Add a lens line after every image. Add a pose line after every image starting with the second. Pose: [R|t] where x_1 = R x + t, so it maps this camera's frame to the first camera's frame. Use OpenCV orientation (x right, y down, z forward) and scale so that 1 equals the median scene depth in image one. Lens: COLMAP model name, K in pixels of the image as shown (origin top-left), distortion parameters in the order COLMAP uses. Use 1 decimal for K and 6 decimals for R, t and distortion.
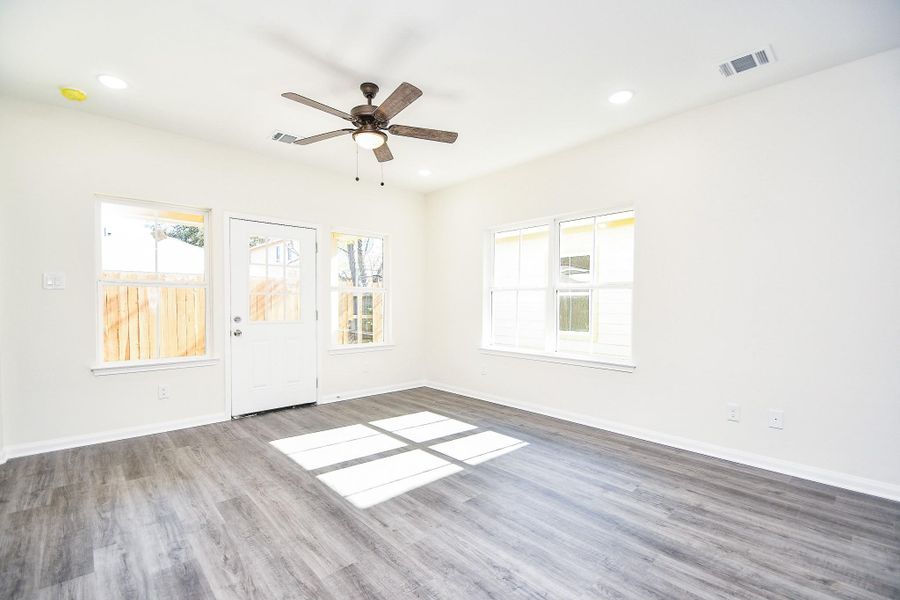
lens RADIAL K [[404.0, 0, 444.7], [0, 404.0, 304.8], [0, 0, 1]] dist [0.020094, -0.016364]
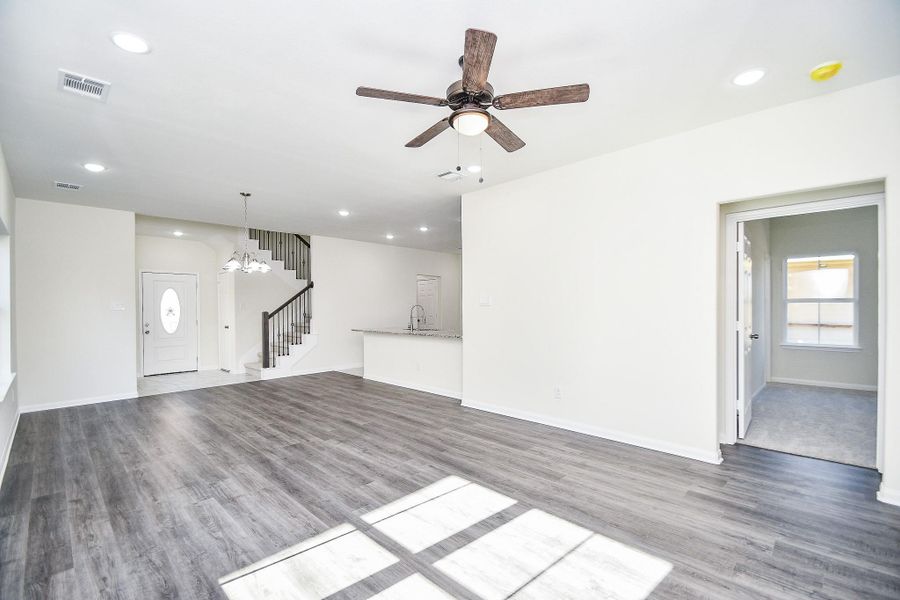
lens RADIAL K [[397.5, 0, 441.0], [0, 397.5, 303.7], [0, 0, 1]] dist [0.018159, -0.018539]
pose [[-0.999145, 0.004883, -0.041044, -0.089285], [0.005213, 0.999955, -0.007947, -0.039196], [0.041003, -0.008155, -0.999126, 1.777980]]
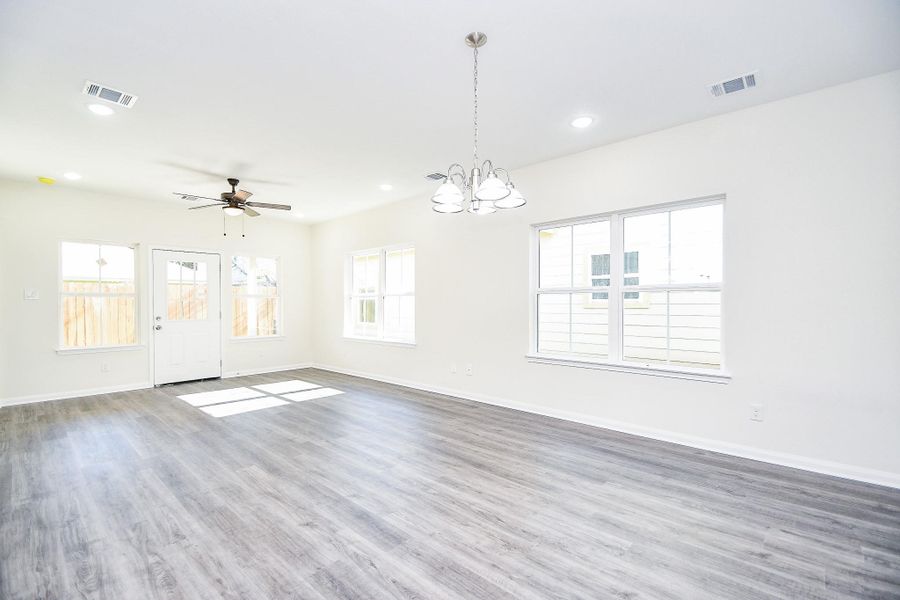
lens RADIAL K [[397.5, 0, 441.0], [0, 397.5, 303.7], [0, 0, 1]] dist [0.018159, -0.018539]
pose [[0.996114, -0.007074, 0.087793, 0.520251], [0.007334, 0.999970, -0.002634, -0.008843], [-0.087772, 0.003268, 0.996135, -0.720606]]
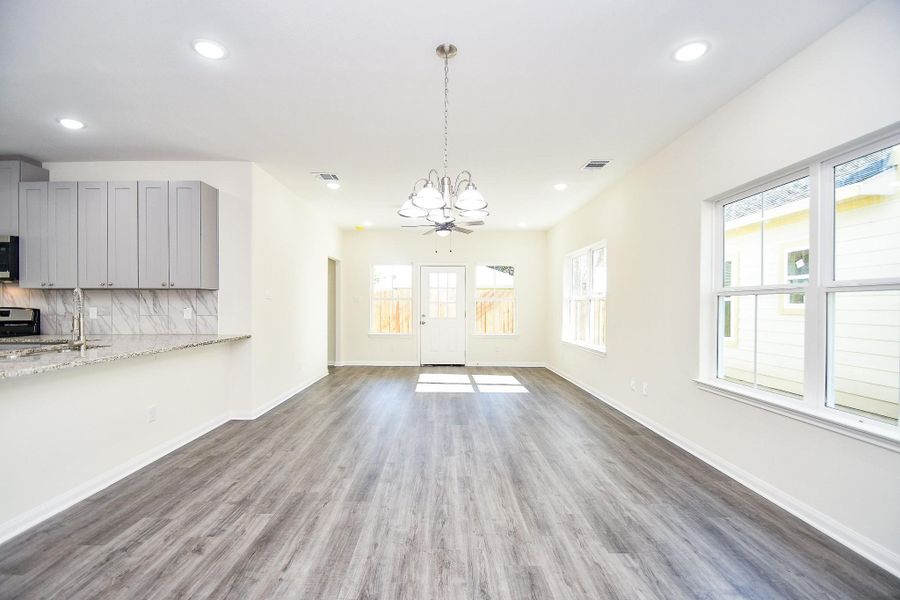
lens RADIAL K [[397.5, 0, 441.0], [0, 397.5, 303.7], [0, 0, 1]] dist [0.018159, -0.018539]
pose [[0.742613, -0.003726, -0.669711, 1.192224], [-0.003276, 0.999952, -0.009195, -0.011944], [0.669713, 0.009022, 0.742565, -0.549747]]
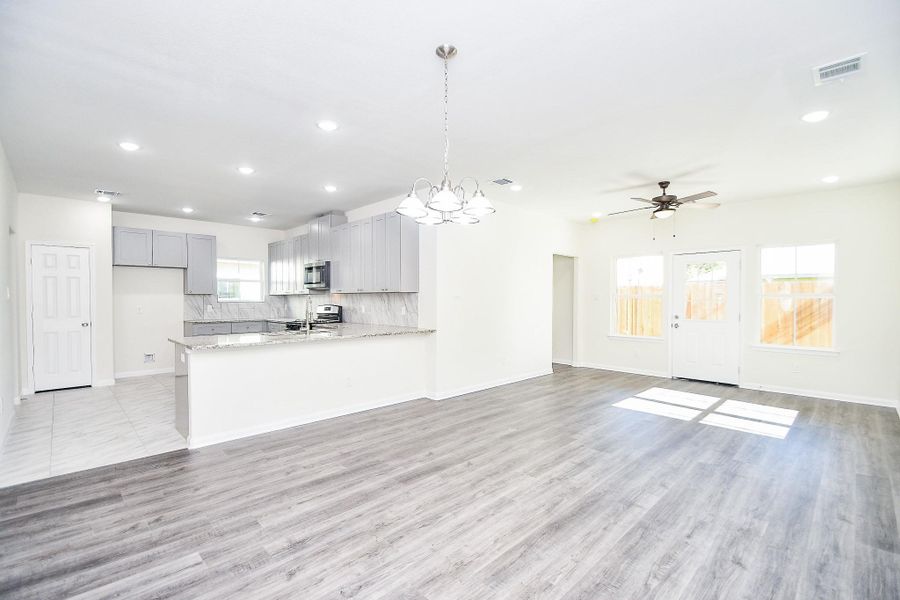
lens RADIAL K [[404.0, 0, 444.7], [0, 404.0, 304.8], [0, 0, 1]] dist [0.020094, -0.016364]
pose [[0.038744, 0.012955, -0.999165, 1.463418], [-0.006128, 0.999900, 0.012727, -0.039510], [0.999230, 0.005630, 0.038820, 0.020578]]
